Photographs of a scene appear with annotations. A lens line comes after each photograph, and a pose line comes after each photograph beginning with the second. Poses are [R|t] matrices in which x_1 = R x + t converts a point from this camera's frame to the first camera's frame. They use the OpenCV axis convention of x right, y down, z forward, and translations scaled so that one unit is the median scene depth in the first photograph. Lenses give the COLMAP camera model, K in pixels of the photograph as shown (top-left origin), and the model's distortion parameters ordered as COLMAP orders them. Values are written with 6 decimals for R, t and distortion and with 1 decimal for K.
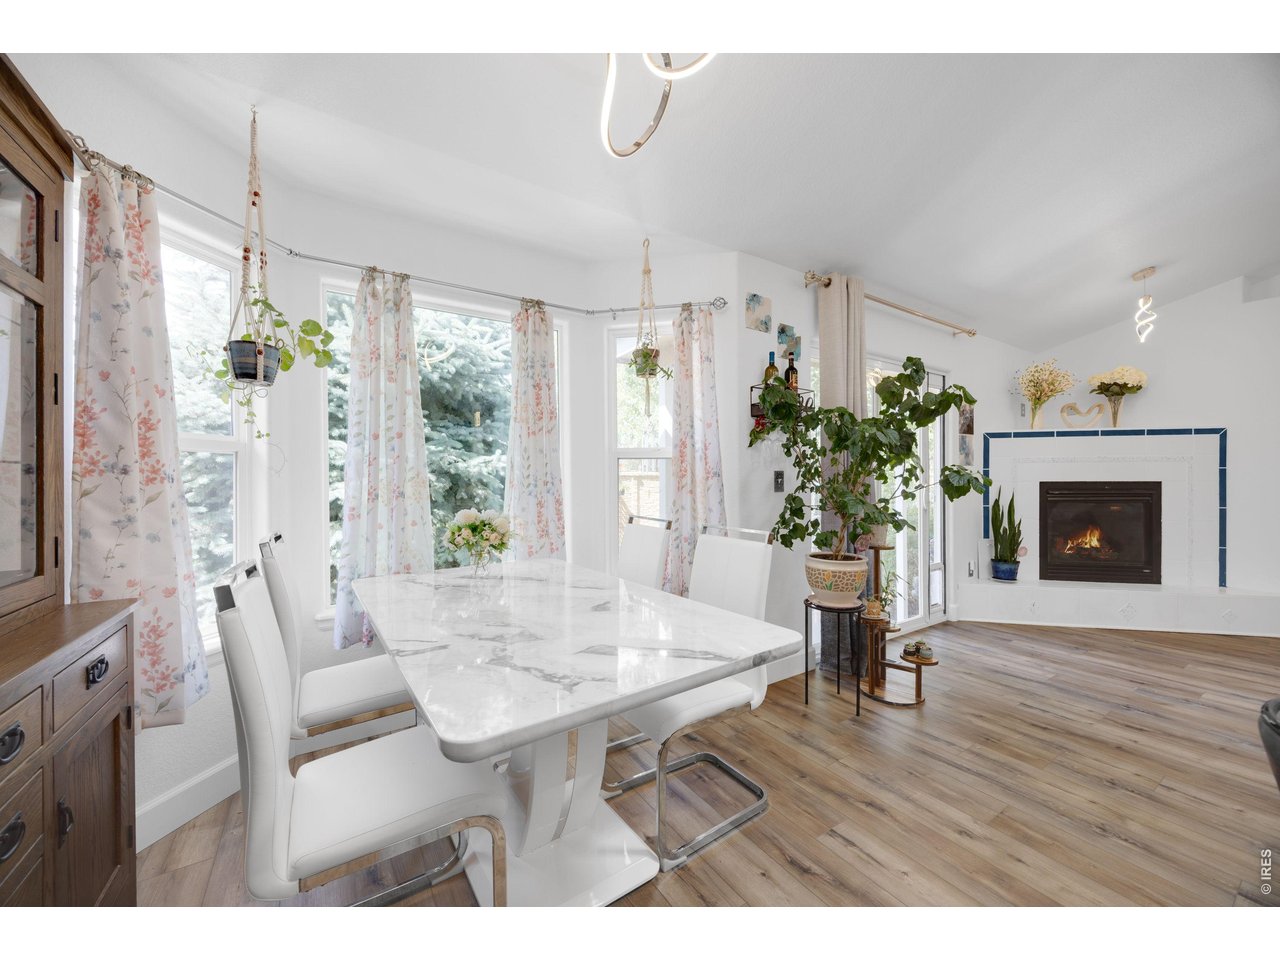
lens RADIAL K [[485.3, 0, 639.3], [0, 485.3, 483.8], [0, 0, 1]] dist [-0.000334, -0.000029]
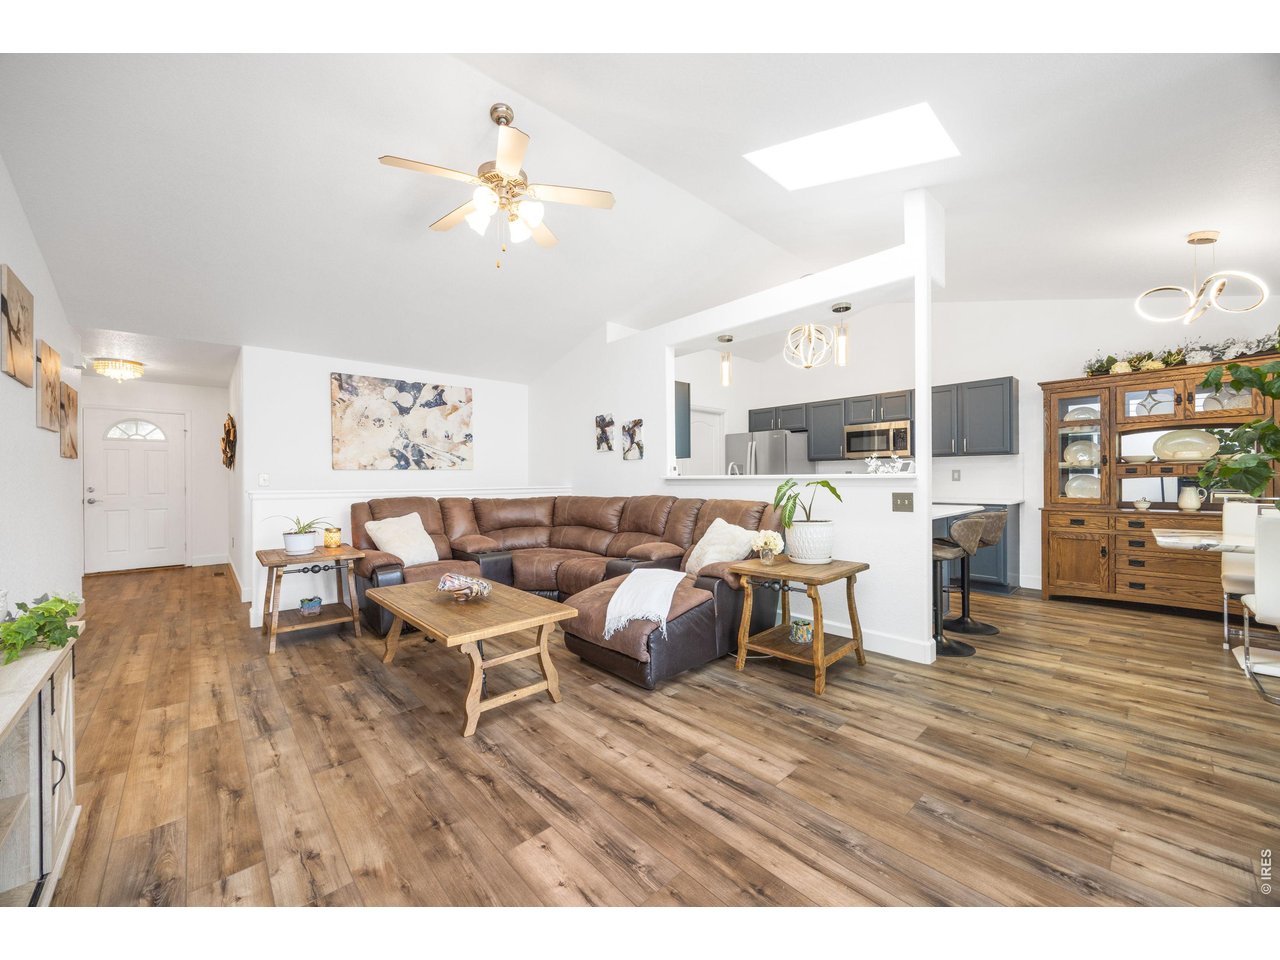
lens RADIAL K [[485.3, 0, 642.2], [0, 485.3, 485.3], [0, 0, 1]] dist [-0.000334, -0.000029]
pose [[-0.986020, 0.015201, -0.165930, 1.237265], [0.011946, 0.999716, 0.020600, -0.007301], [0.166196, 0.018329, -0.985922, 1.128874]]
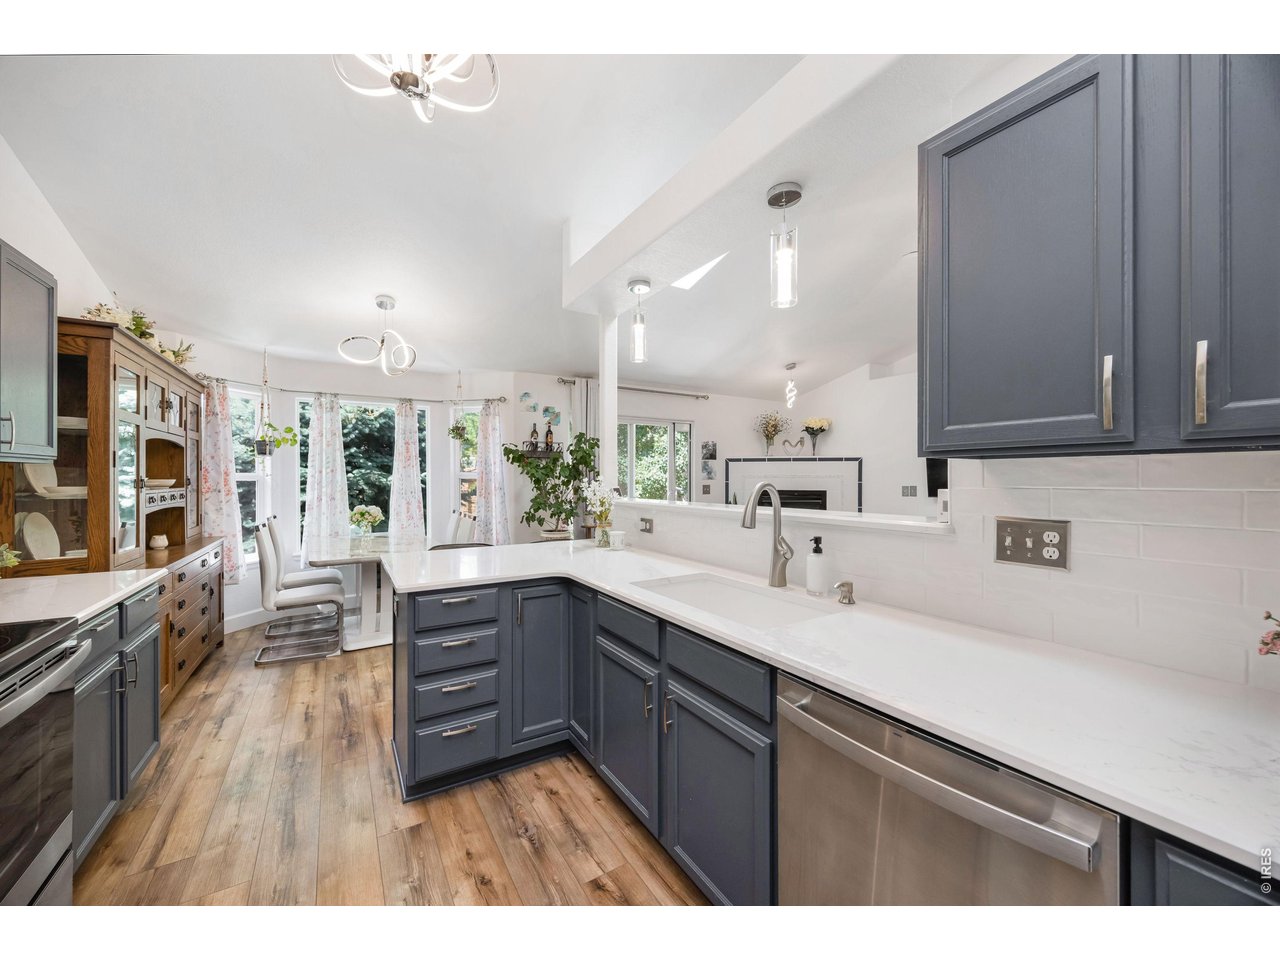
lens RADIAL K [[485.3, 0, 637.0], [0, 485.3, 484.4], [0, 0, 1]] dist [-0.000334, -0.000029]
pose [[0.999794, 0.003938, -0.019890, 0.603485], [-0.003802, 0.999969, 0.006900, -0.040790], [0.019916, -0.006823, 0.999778, -0.752975]]
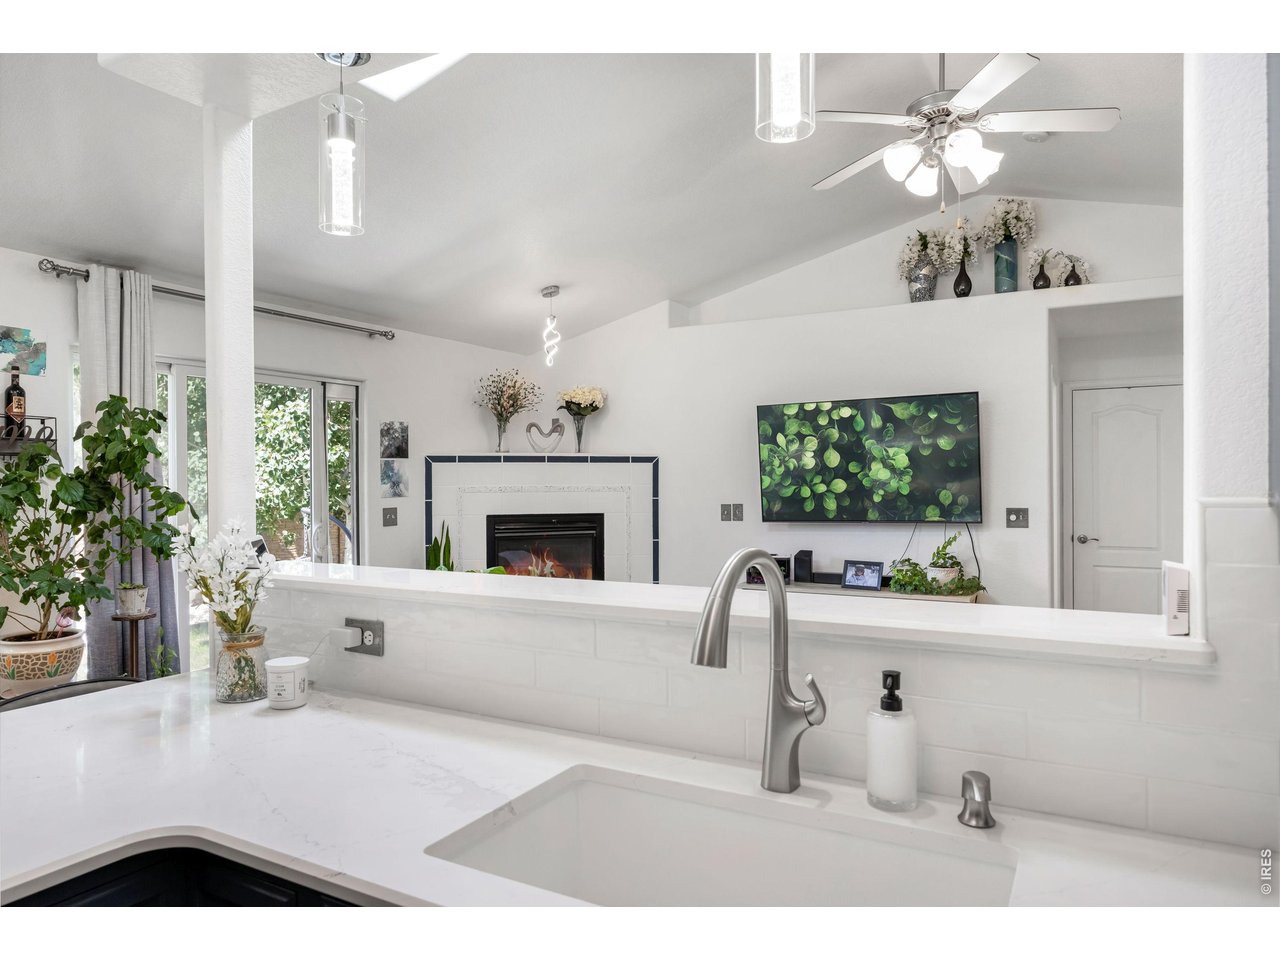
lens RADIAL K [[826.3, 0, 639.8], [0, 826.3, 487.5], [0, 0, 1]] dist [-0.009223, -0.001147]
pose [[0.882445, -0.006141, 0.470375, 0.498537], [0.005469, 0.999981, 0.002797, -0.071000], [-0.470384, 0.000104, 0.882462, -0.510240]]
